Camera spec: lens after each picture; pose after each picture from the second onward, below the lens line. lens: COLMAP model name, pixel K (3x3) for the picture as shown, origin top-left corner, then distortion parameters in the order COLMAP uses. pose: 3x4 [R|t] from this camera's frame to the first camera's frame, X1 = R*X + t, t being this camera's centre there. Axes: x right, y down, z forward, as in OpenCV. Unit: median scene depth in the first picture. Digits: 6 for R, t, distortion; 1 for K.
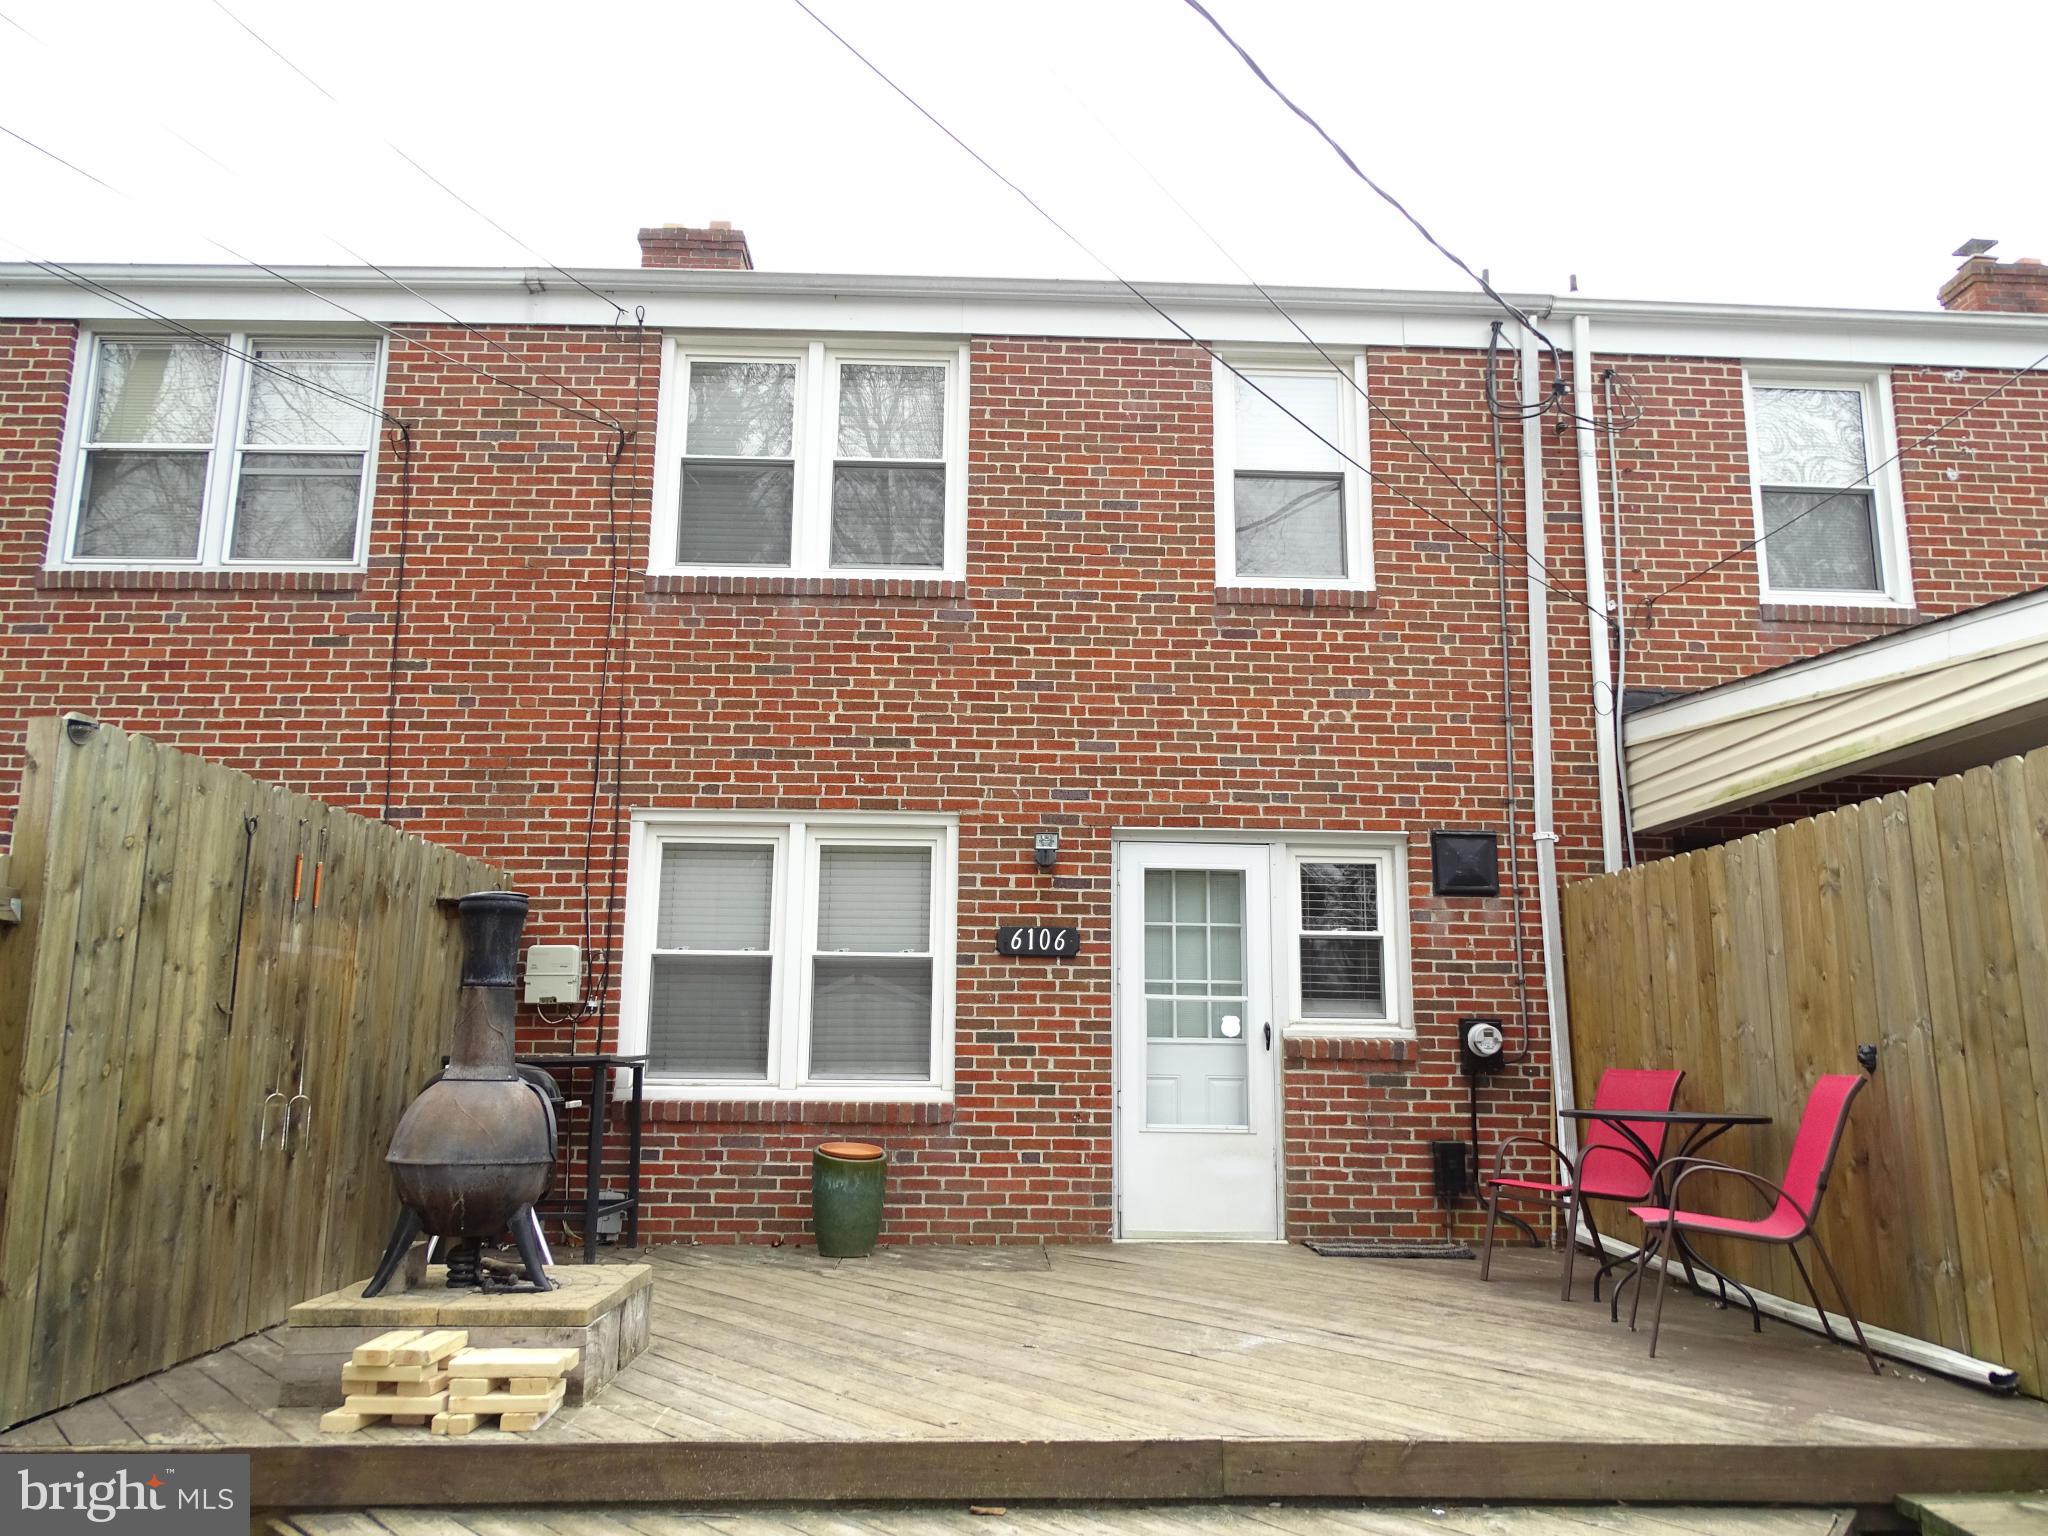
lens RADIAL K [[1461.2, 0, 1021.0], [0, 1461.2, 774.4], [0, 0, 1]] dist [0.005559, 0.008620]
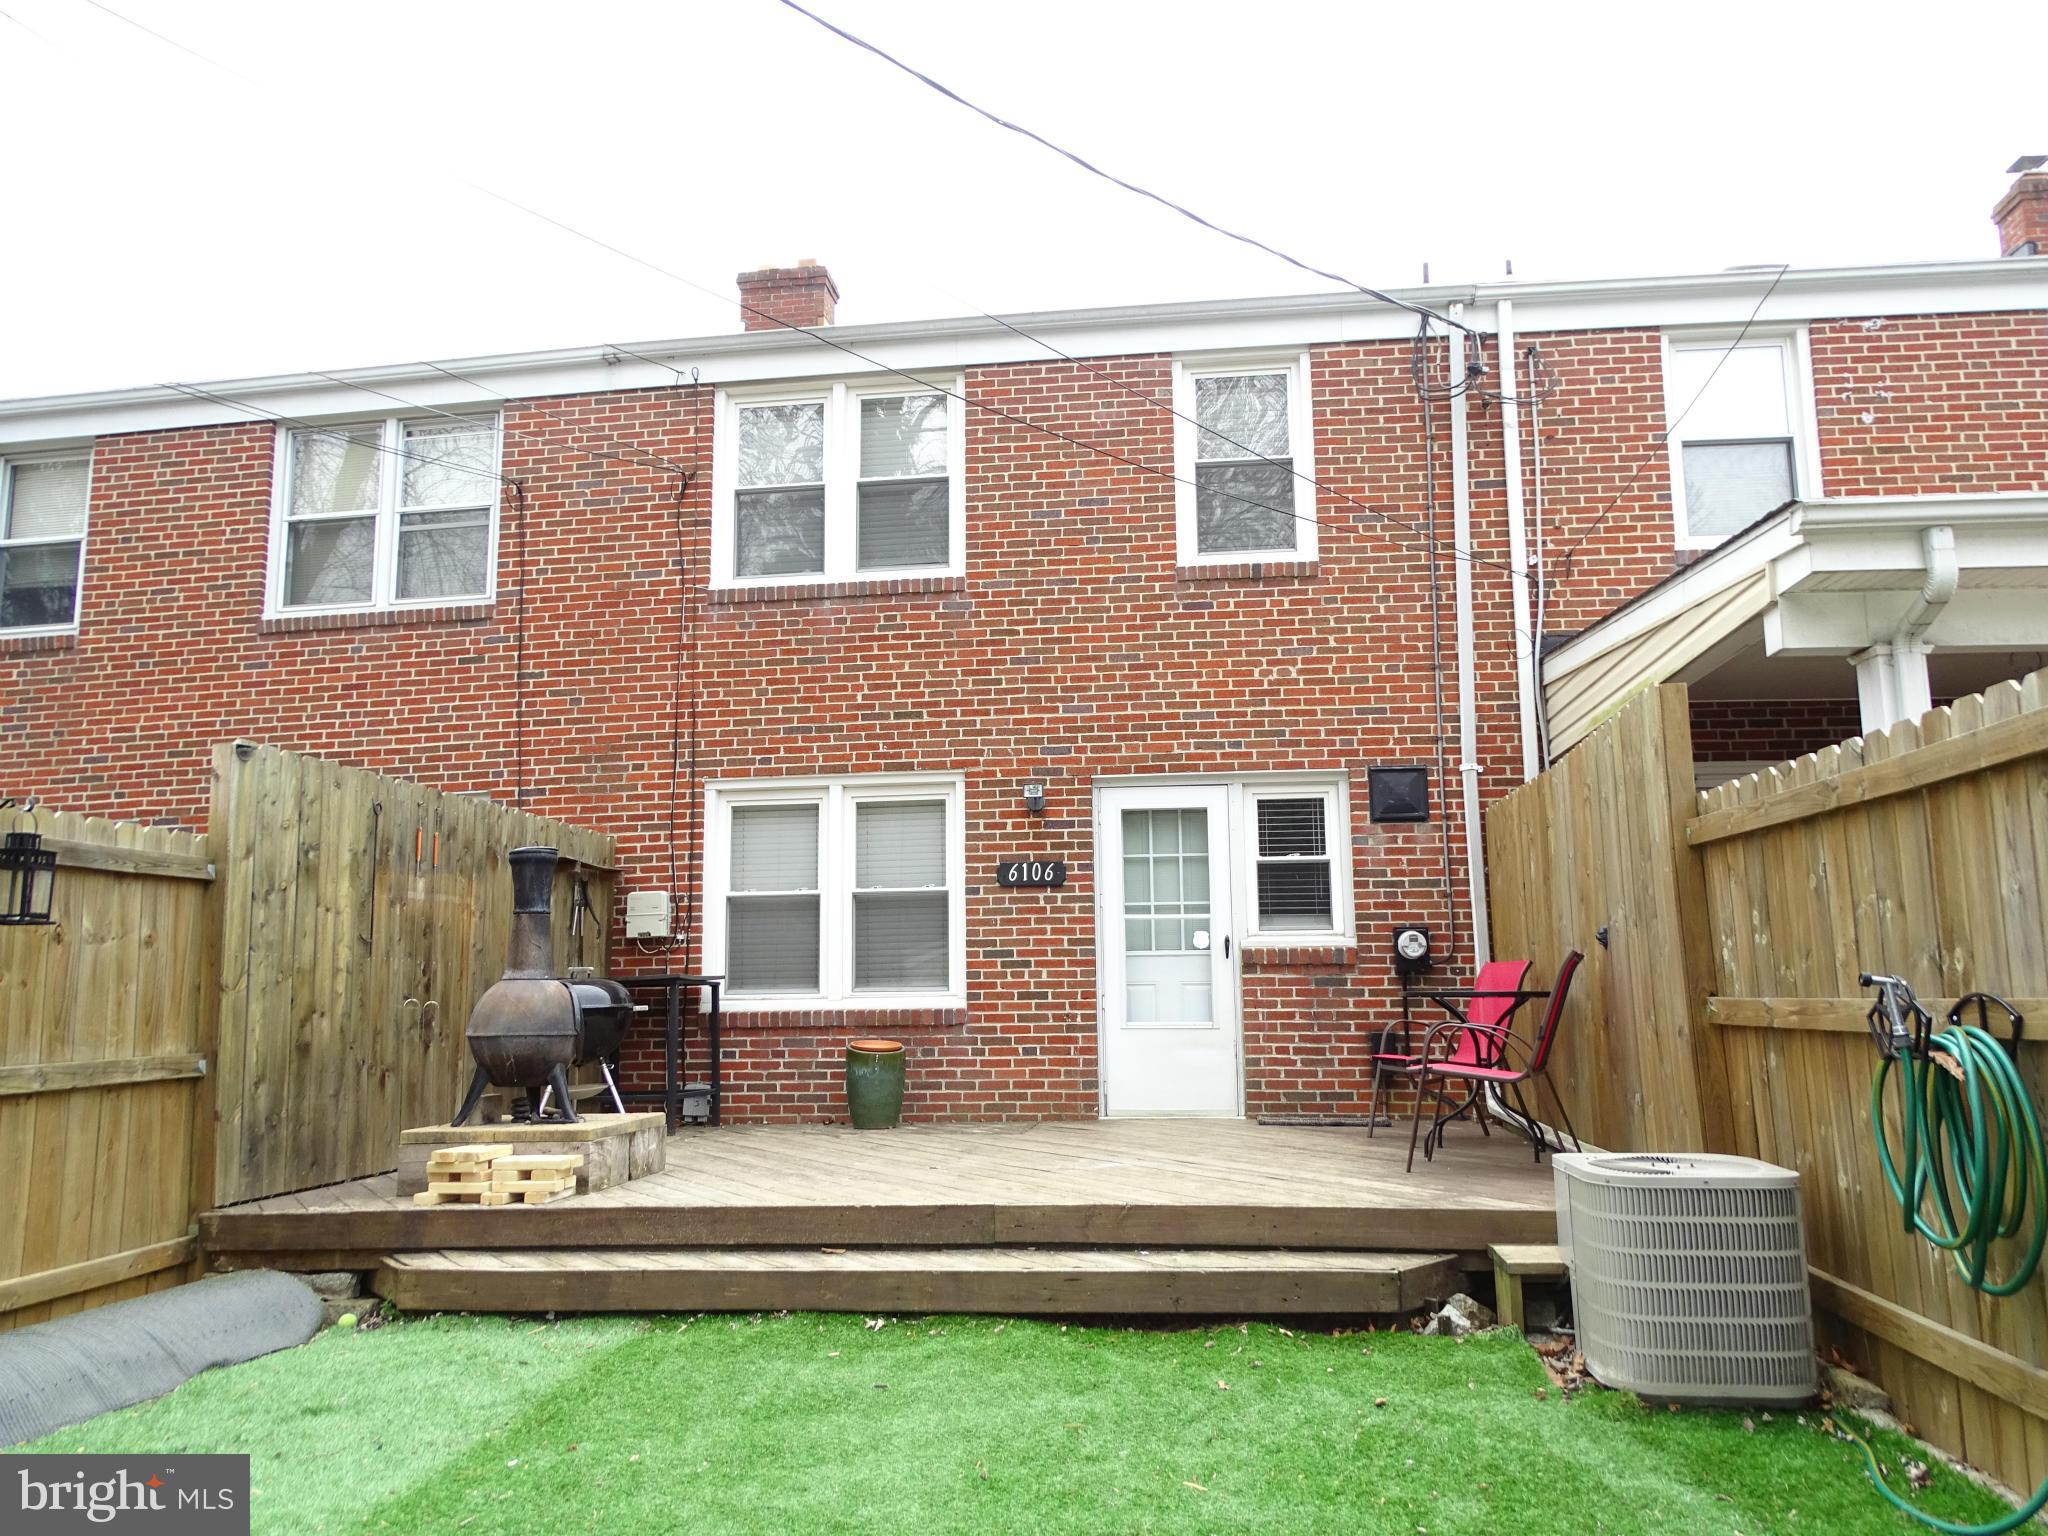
lens RADIAL K [[1461.2, 0, 1033.6], [0, 1461.2, 771.4], [0, 0, 1]] dist [0.005559, 0.008620]
pose [[0.988035, -0.047212, -0.146829, 0.195317], [0.052042, 0.998217, 0.029228, -0.005813], [0.145187, -0.036519, 0.988730, -0.190393]]
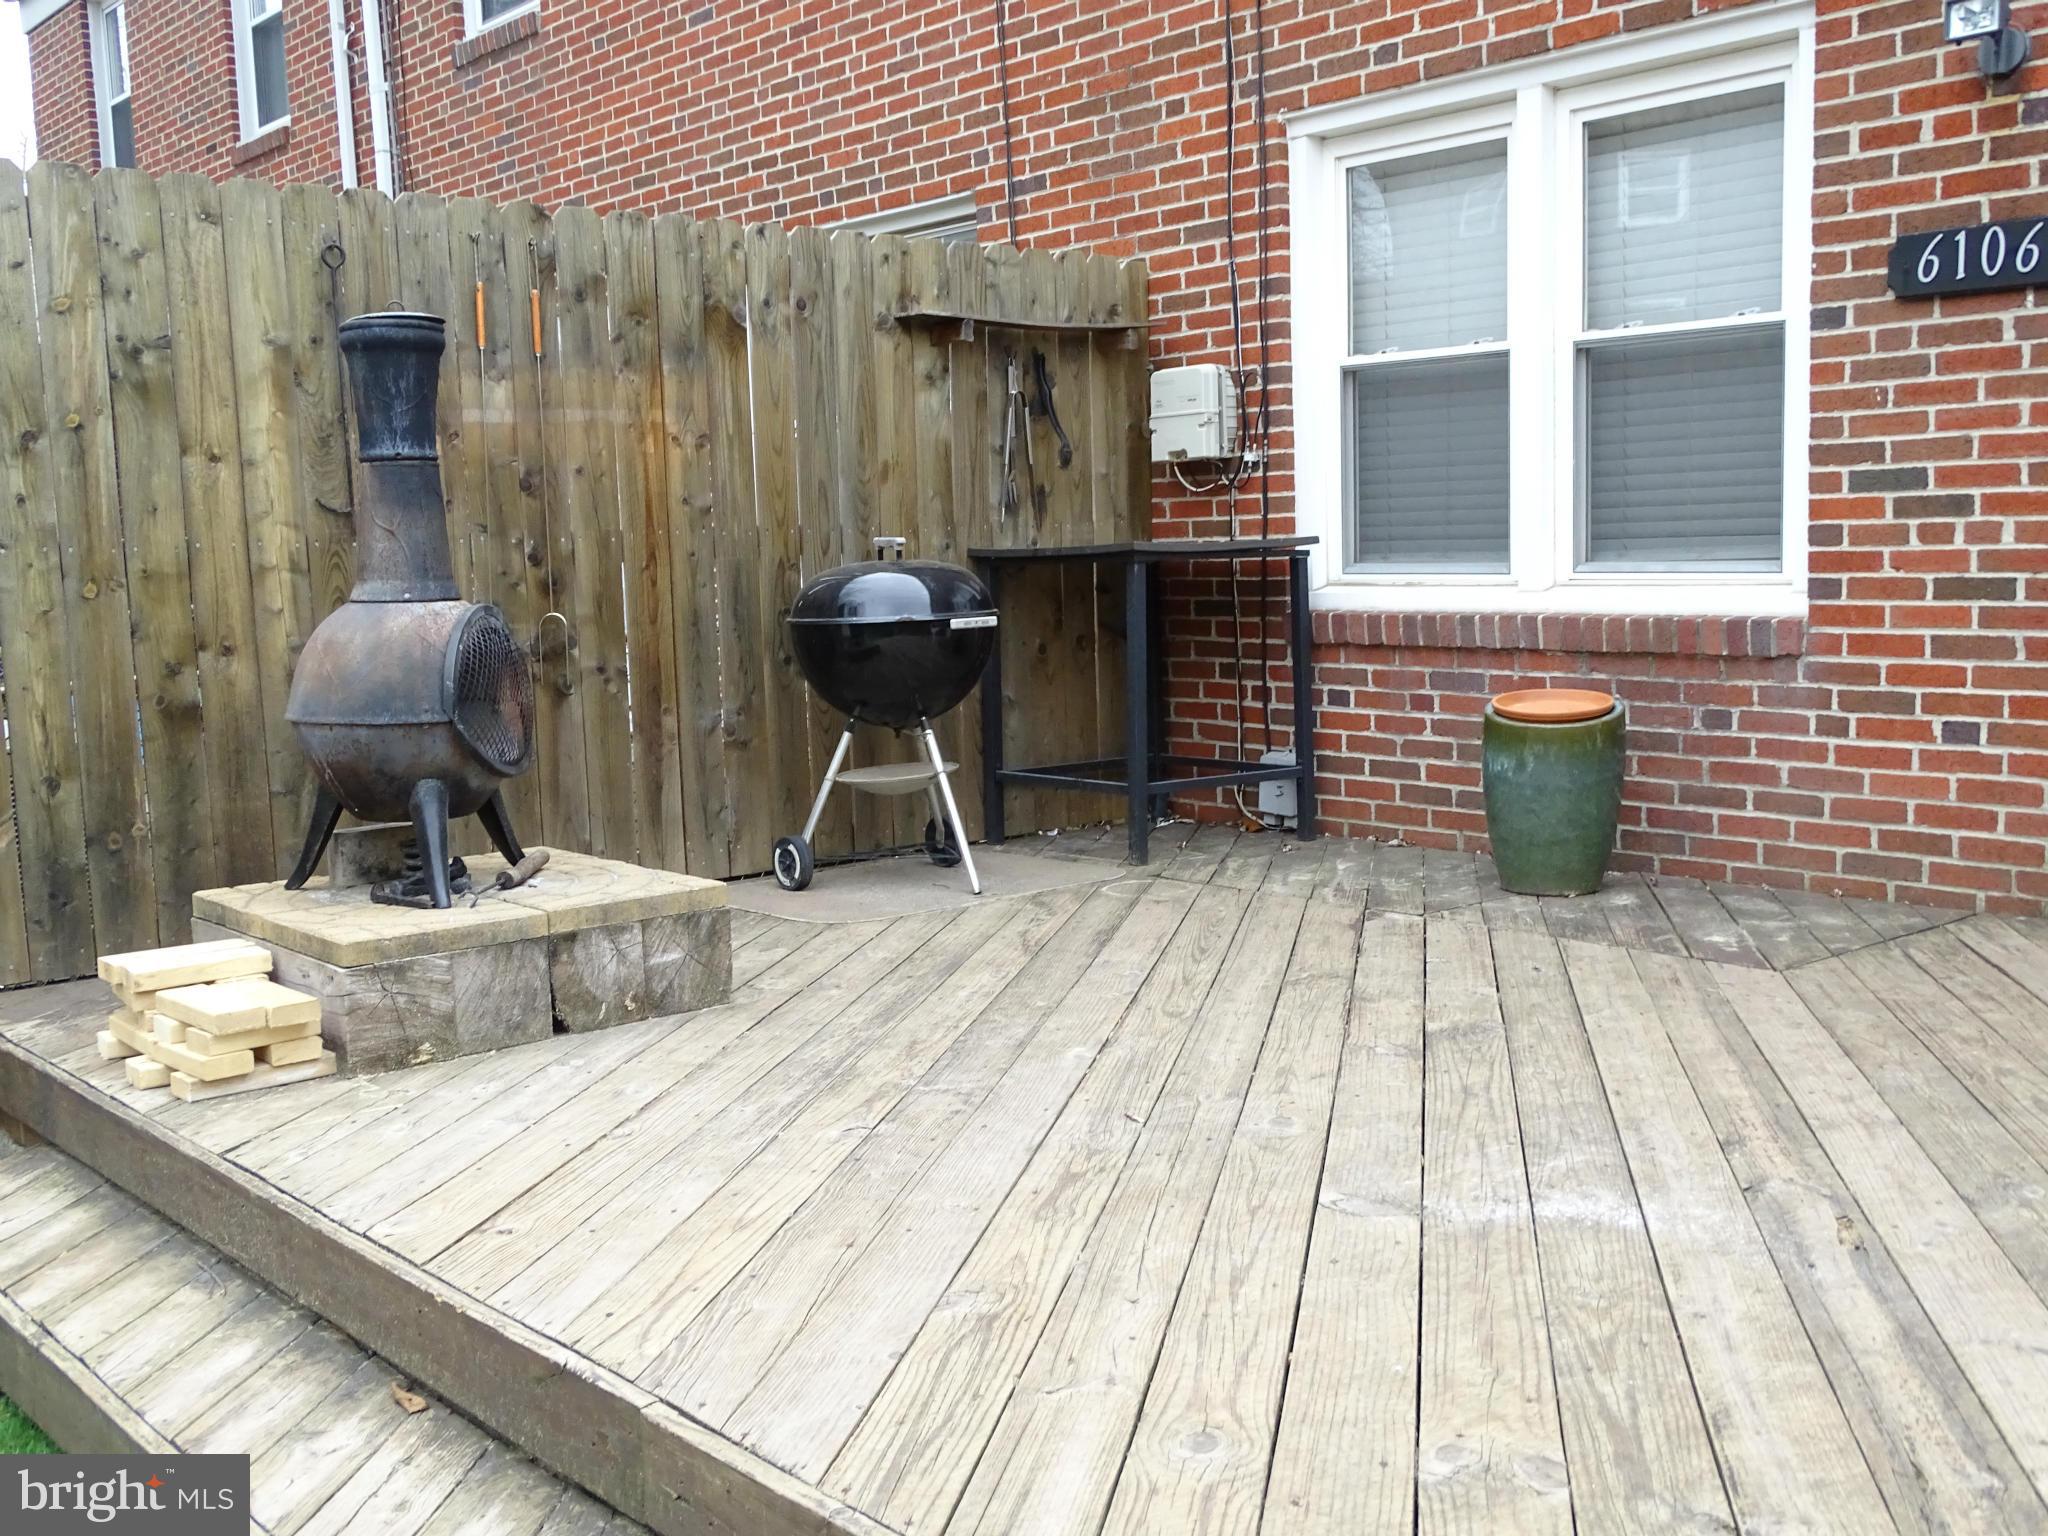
lens RADIAL K [[2096.4, 0, 1026.6], [0, 2096.4, 743.0], [0, 0, 1]] dist [0.034420, 0.000000]
pose [[0.626438, 0.052925, -0.777672, 0.334998], [0.177439, 0.961816, 0.208389, 0.071030], [0.759006, -0.268532, 0.593127, 0.366777]]
